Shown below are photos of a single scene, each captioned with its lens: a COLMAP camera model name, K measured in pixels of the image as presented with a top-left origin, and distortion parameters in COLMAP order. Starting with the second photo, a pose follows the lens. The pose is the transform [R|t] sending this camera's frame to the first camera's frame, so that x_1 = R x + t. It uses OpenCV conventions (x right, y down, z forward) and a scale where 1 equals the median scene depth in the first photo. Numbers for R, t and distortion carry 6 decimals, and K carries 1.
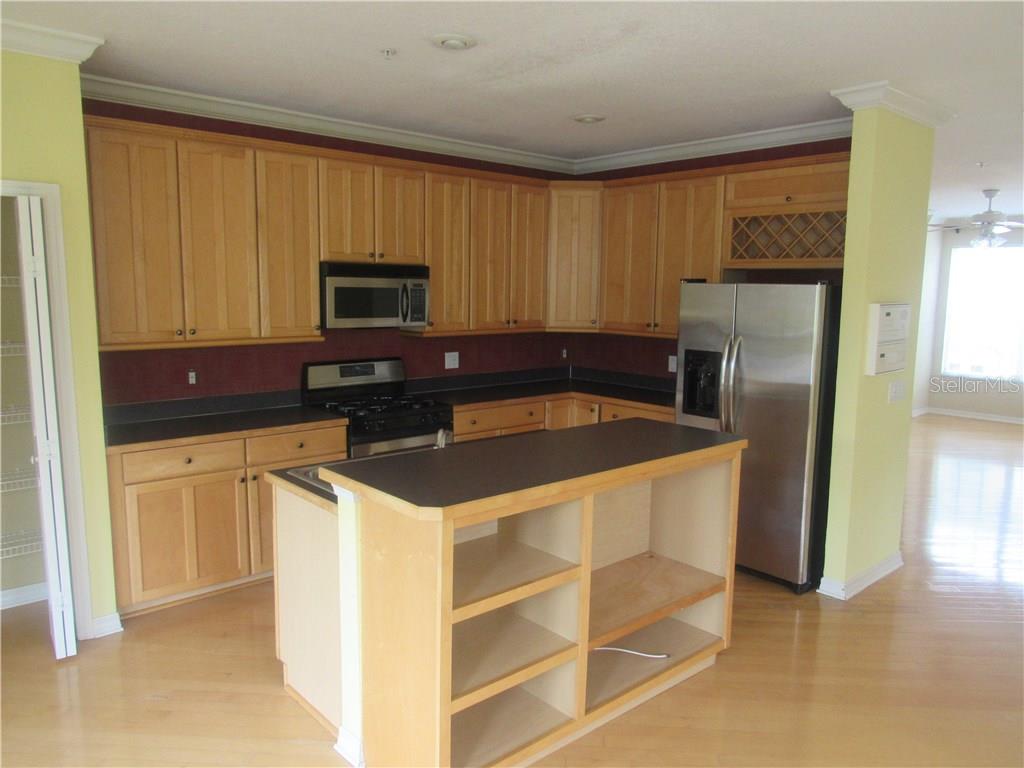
lens RADIAL K [[741.2, 0, 512.0], [0, 741.2, 384.0], [0, 0, 1]] dist [-0.006685, 0.001320]
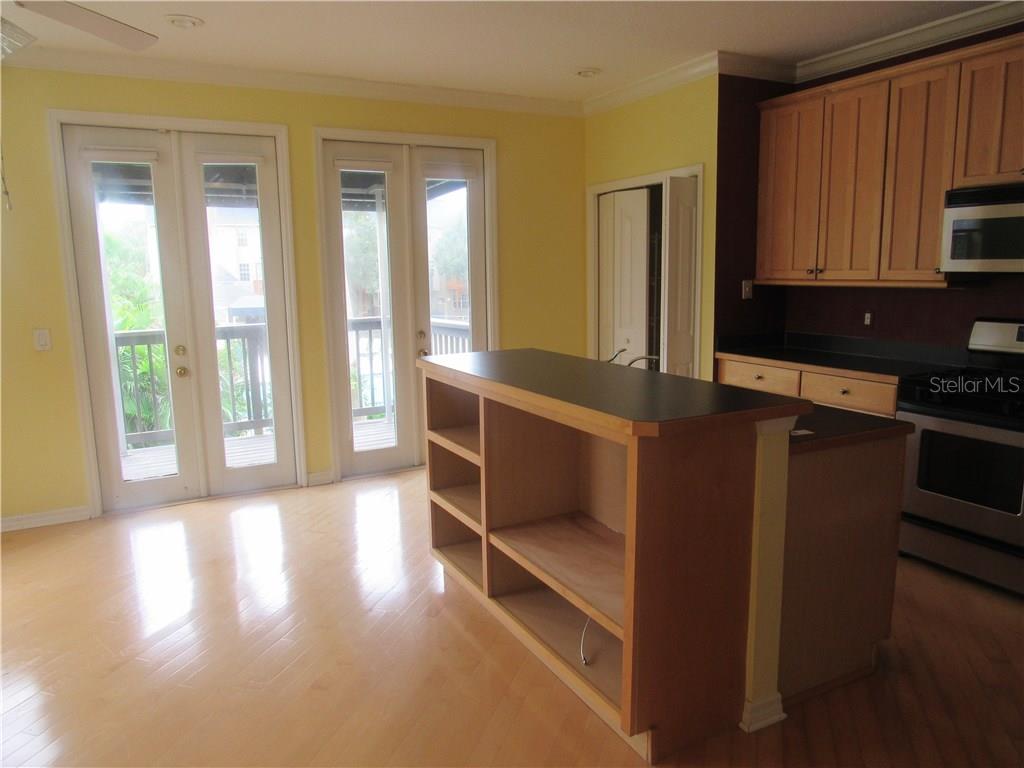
lens RADIAL K [[741.2, 0, 512.0], [0, 741.2, 384.0], [0, 0, 1]] dist [-0.006685, 0.001320]
pose [[-0.241919, 0.143273, -0.959660, 0.706265], [-0.113184, 0.978120, 0.174561, -0.043804], [0.963673, 0.150848, -0.220409, 0.760235]]
